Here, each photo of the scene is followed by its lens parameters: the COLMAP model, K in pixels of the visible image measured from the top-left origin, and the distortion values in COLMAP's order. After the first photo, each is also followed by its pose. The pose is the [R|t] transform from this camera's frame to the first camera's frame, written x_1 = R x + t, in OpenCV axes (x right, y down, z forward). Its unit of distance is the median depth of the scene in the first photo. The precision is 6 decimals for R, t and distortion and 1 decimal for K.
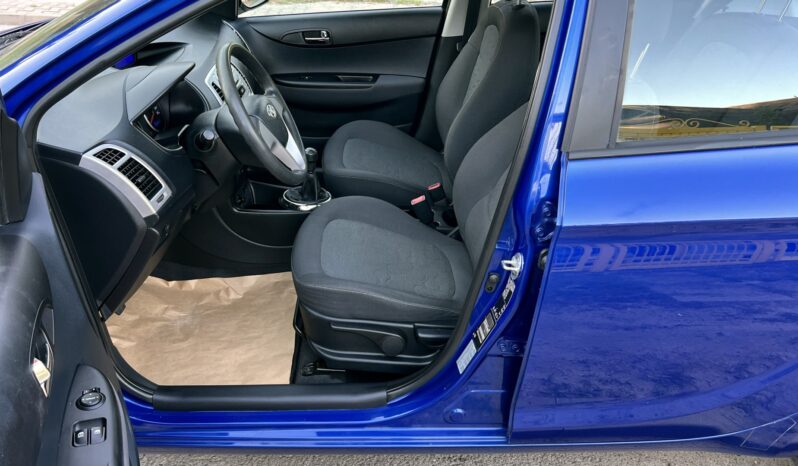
lens RADIAL K [[609.6, 0, 394.7], [0, 609.6, 242.7], [0, 0, 1]] dist [0.098004, -0.104953]
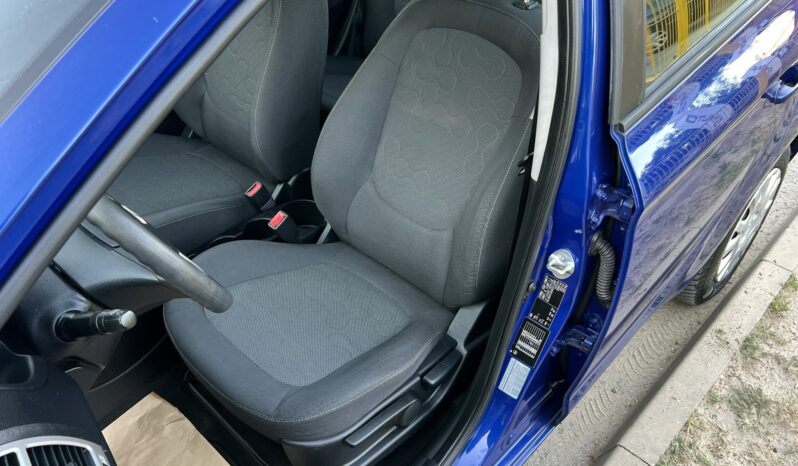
lens RADIAL K [[609.6, 0, 394.7], [0, 609.6, 242.7], [0, 0, 1]] dist [0.098004, -0.104953]
pose [[0.720275, -0.455400, 0.523273, -0.275981], [0.357023, 0.890121, 0.283230, -0.214963], [-0.594759, -0.017183, 0.803720, 0.312246]]
